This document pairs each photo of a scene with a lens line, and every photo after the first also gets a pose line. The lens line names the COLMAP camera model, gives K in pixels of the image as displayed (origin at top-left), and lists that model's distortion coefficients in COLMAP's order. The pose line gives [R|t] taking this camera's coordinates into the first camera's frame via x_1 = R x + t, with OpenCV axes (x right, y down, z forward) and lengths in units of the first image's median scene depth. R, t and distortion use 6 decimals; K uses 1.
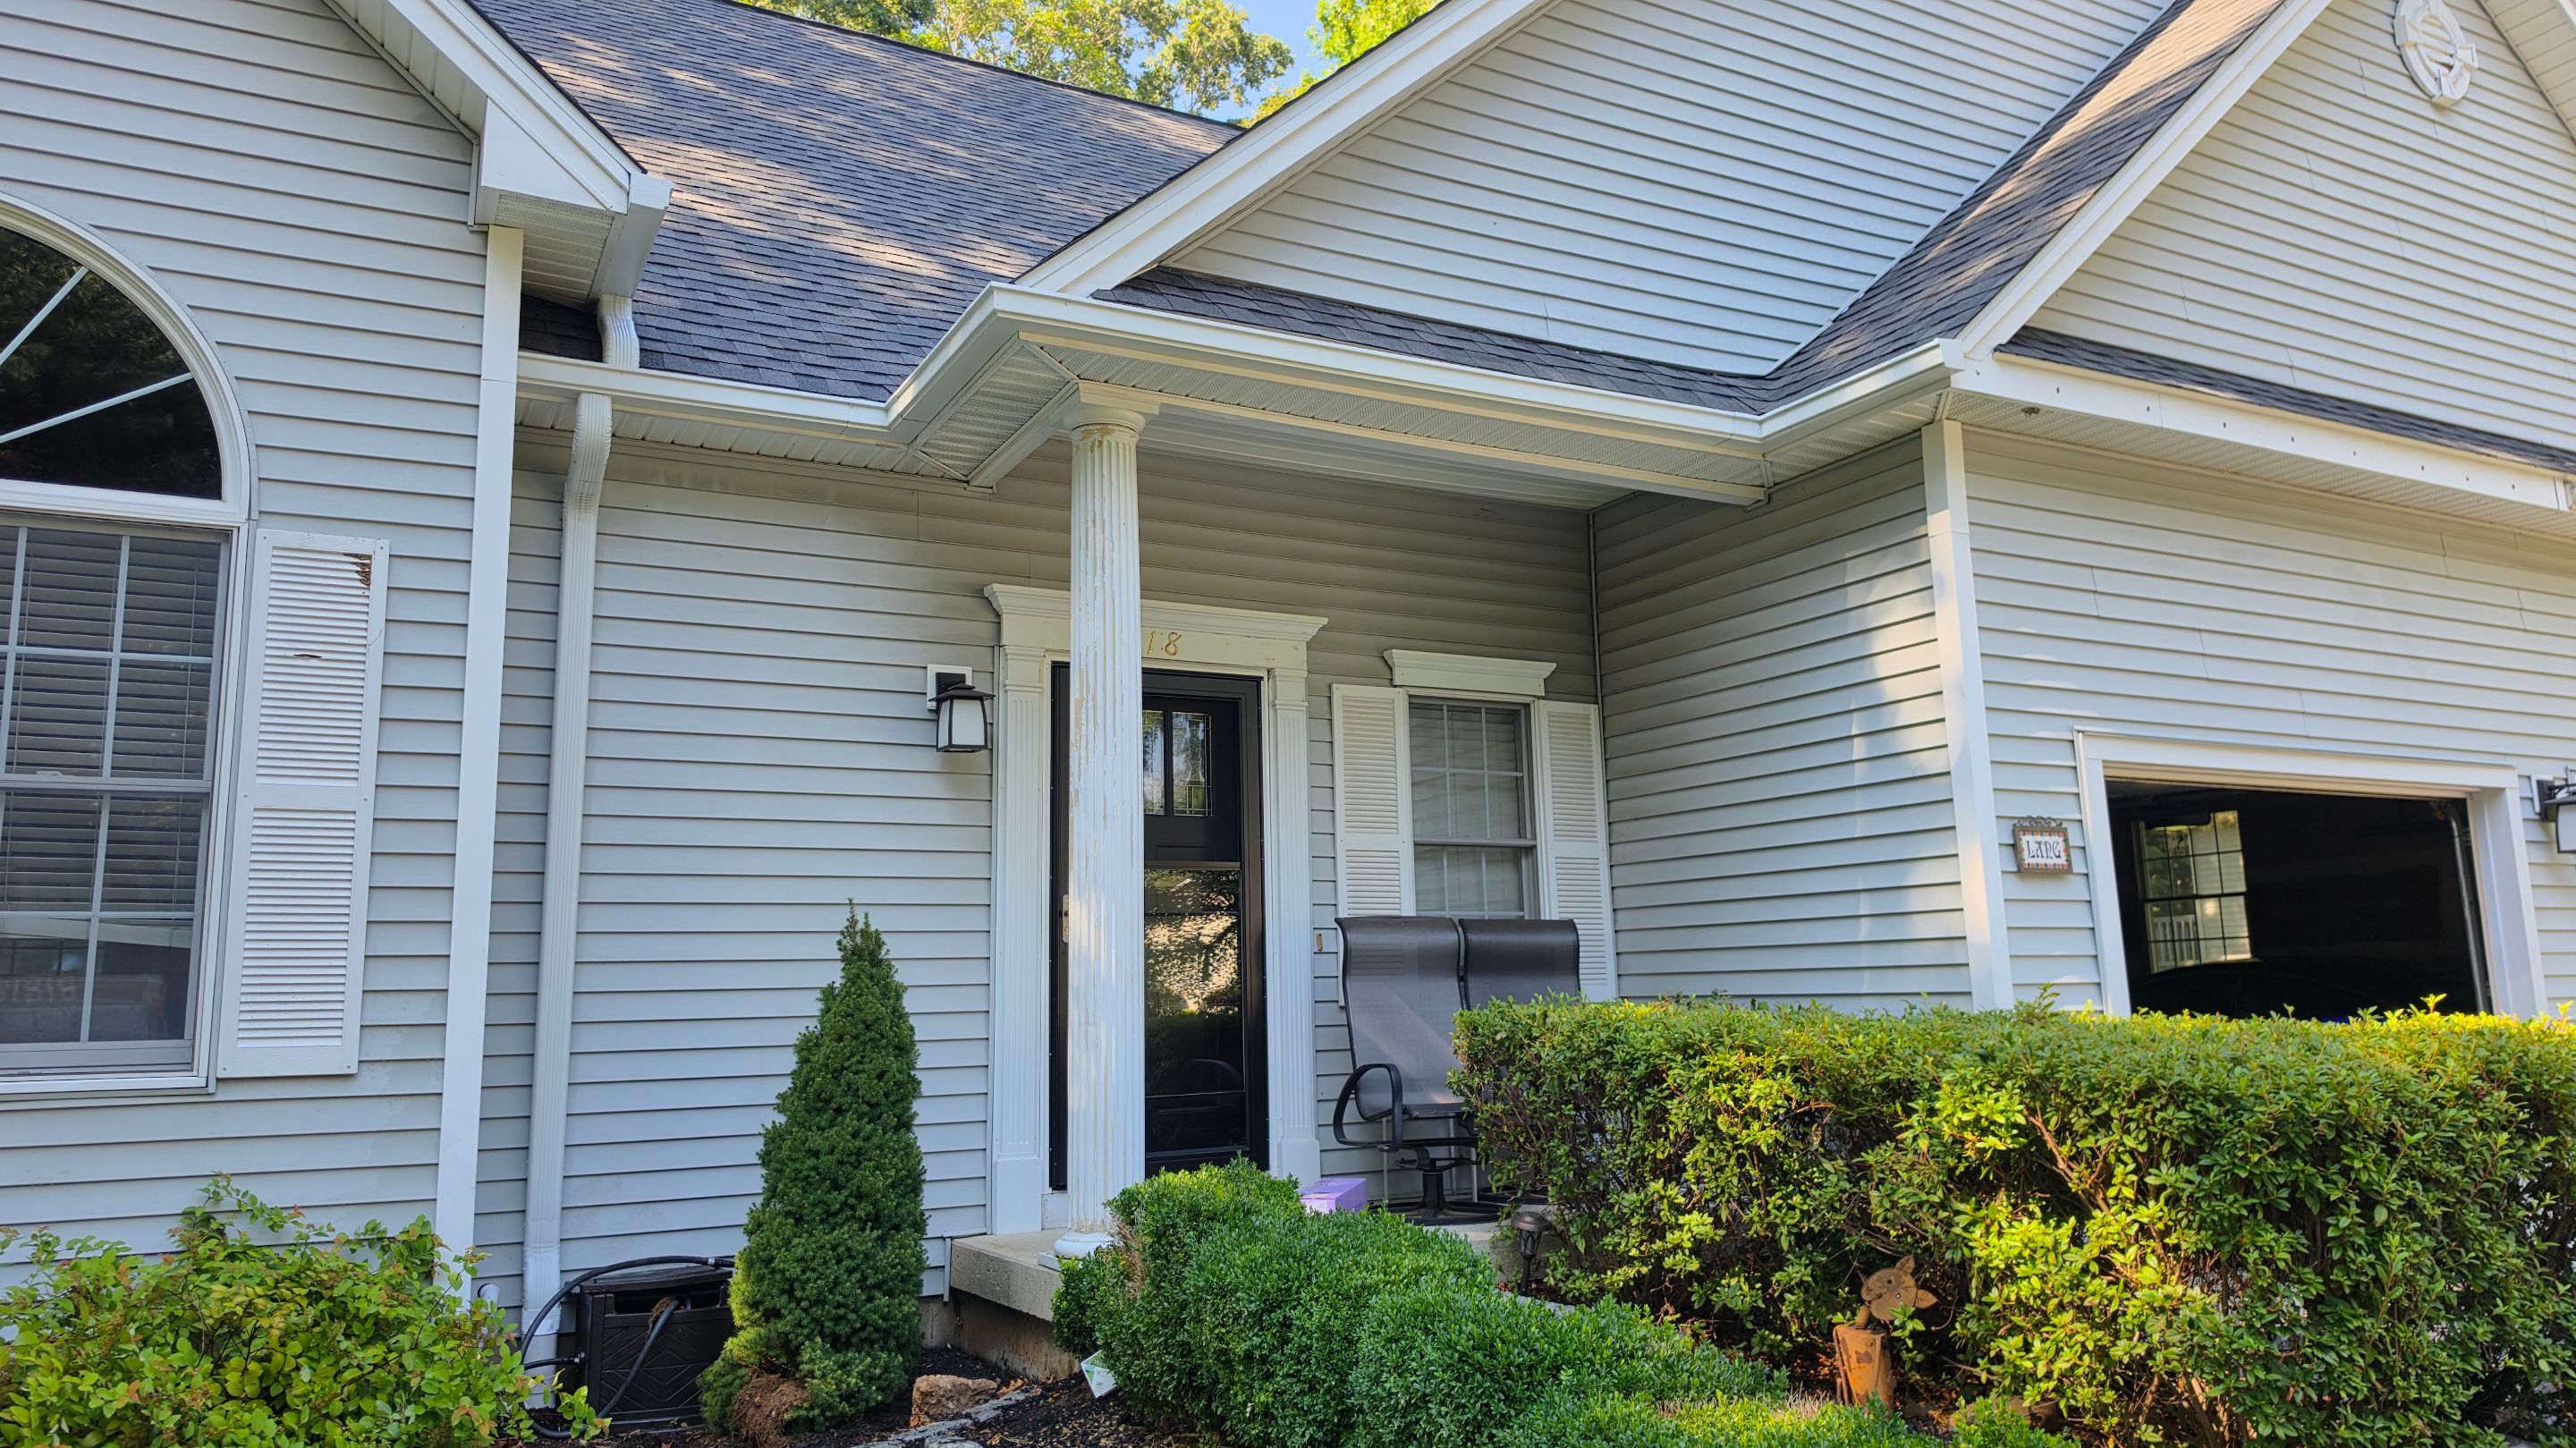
lens RADIAL K [[1755.0, 0, 1288.0], [0, 1755.0, 724.0], [0, 0, 1]] dist [0.031402, -0.000809]
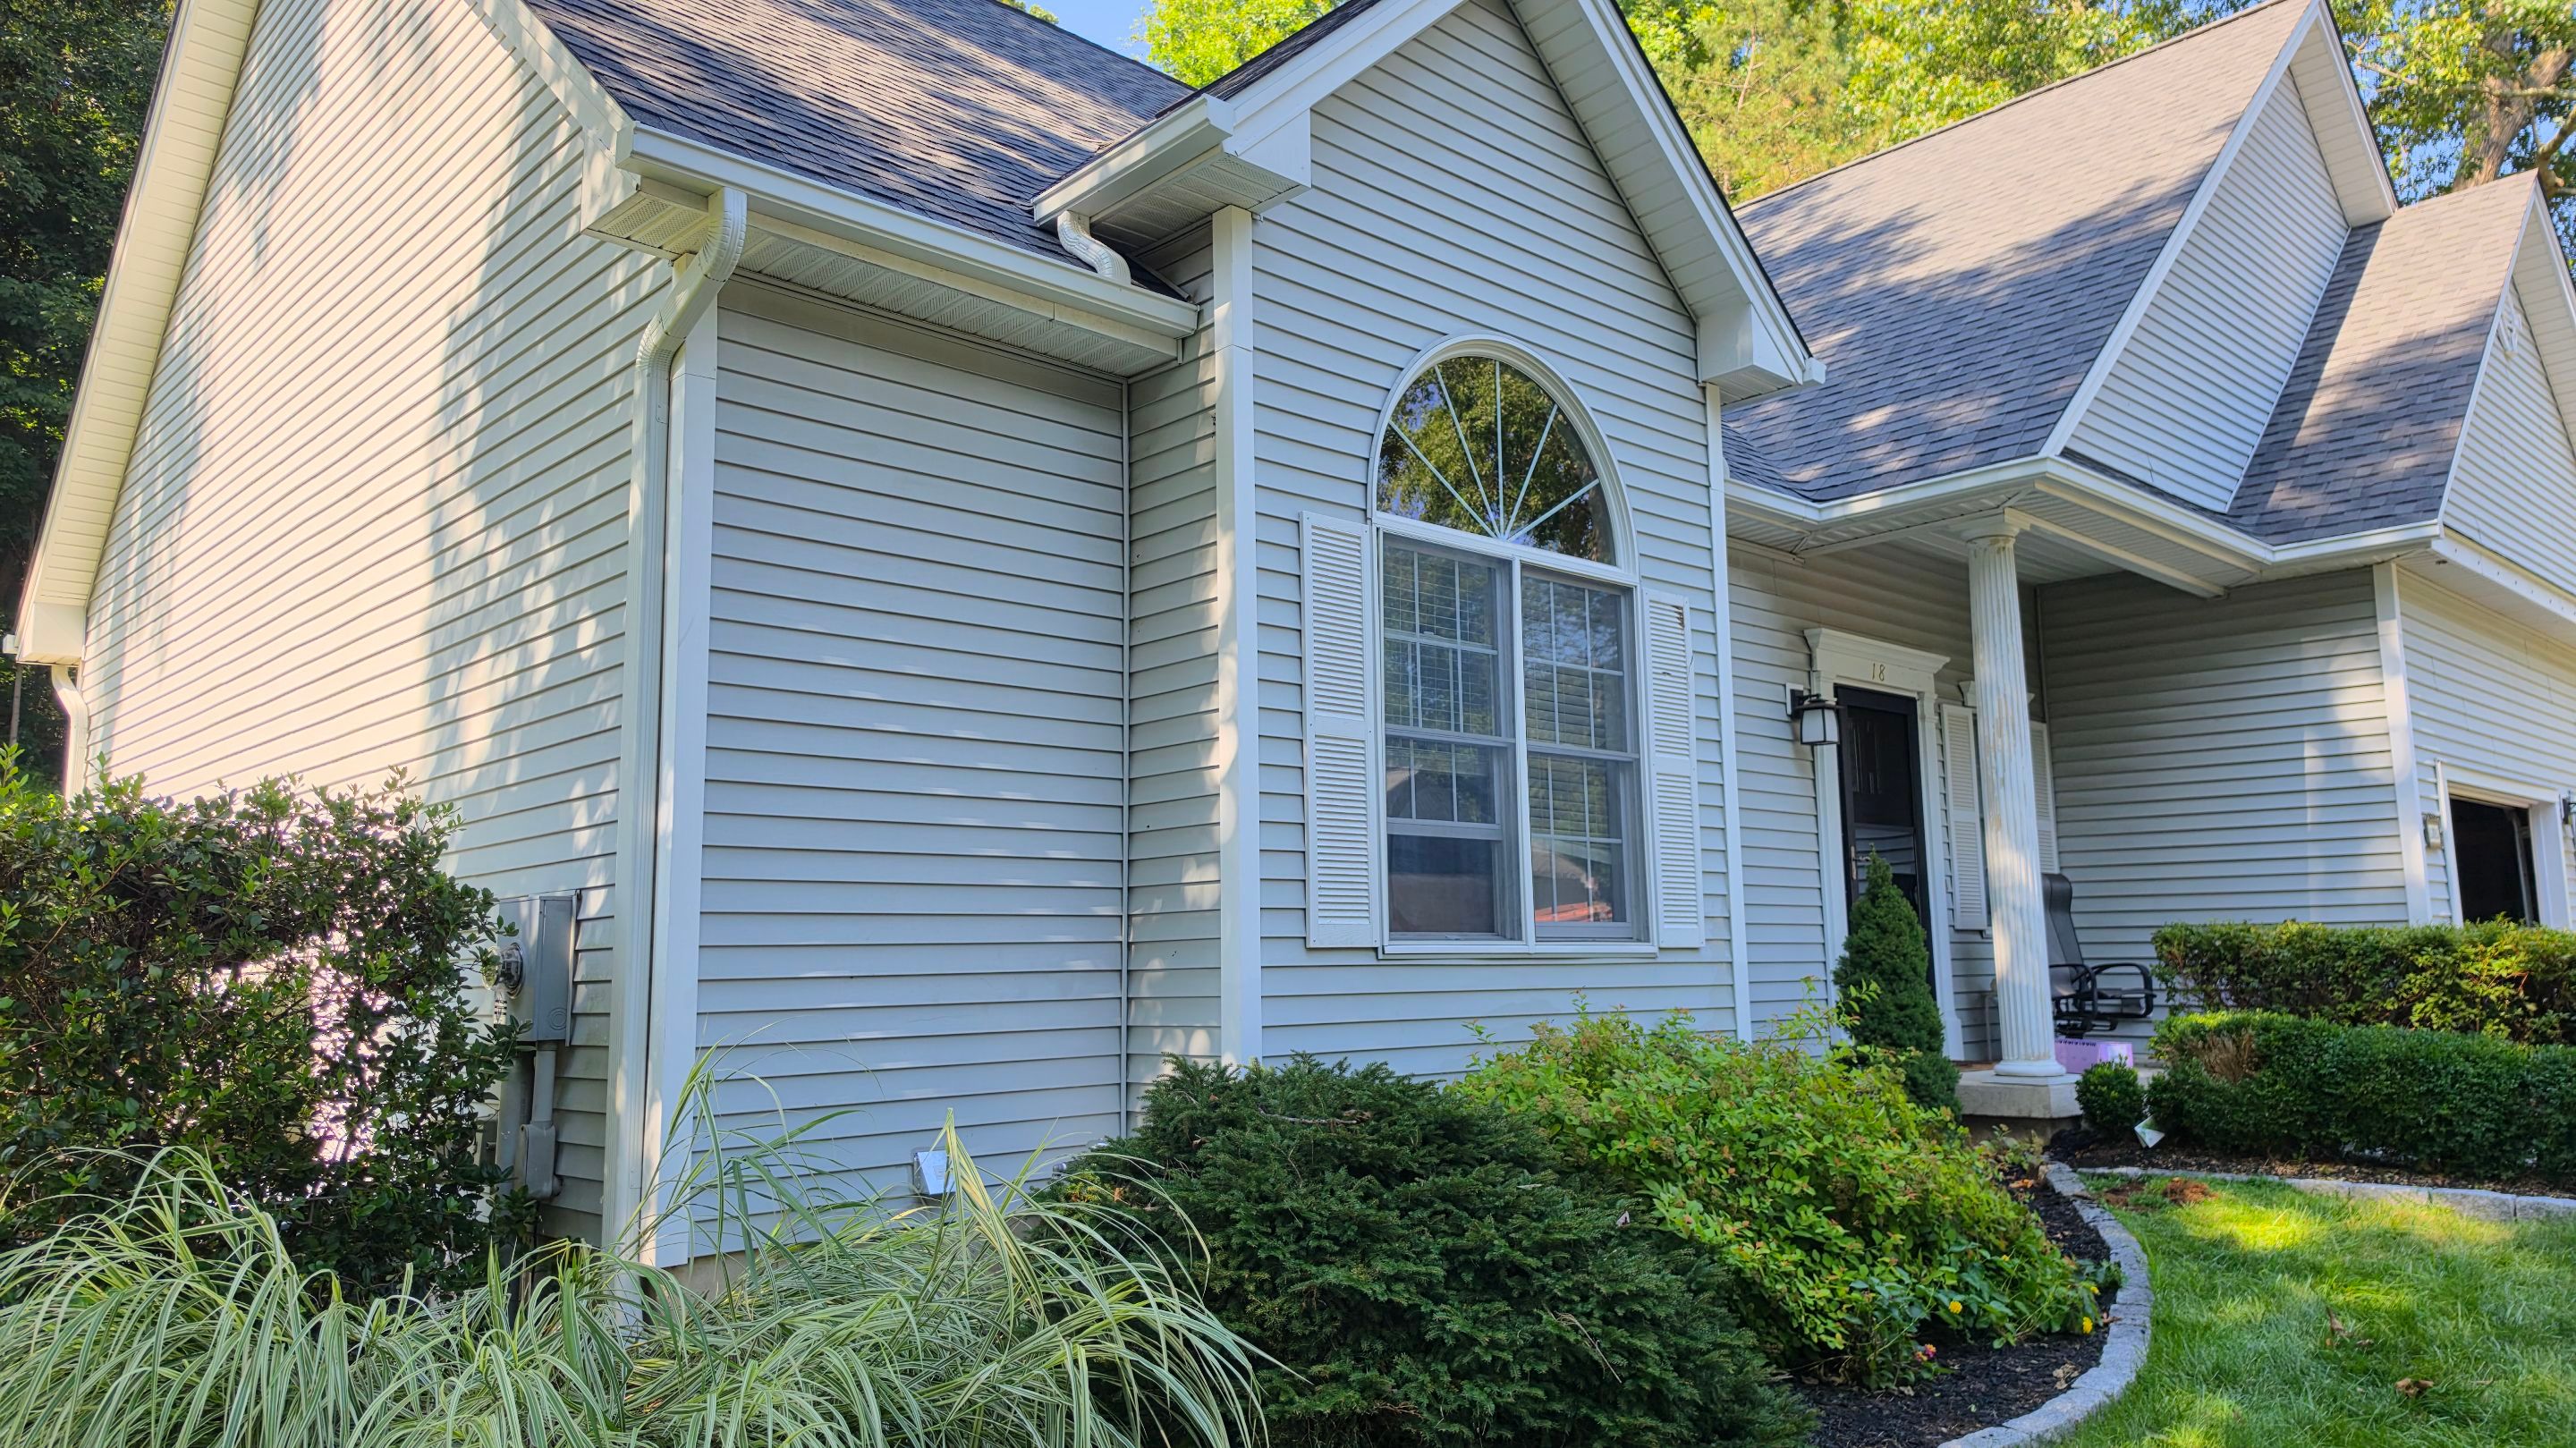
lens RADIAL K [[1755.0, 0, 1288.0], [0, 1755.0, 724.0], [0, 0, 1]] dist [0.031402, -0.000809]
pose [[0.964989, 0.042888, 0.258759, -0.991329], [-0.047420, 0.998811, 0.011293, 0.002575], [-0.257968, -0.023168, 0.965876, -0.291626]]
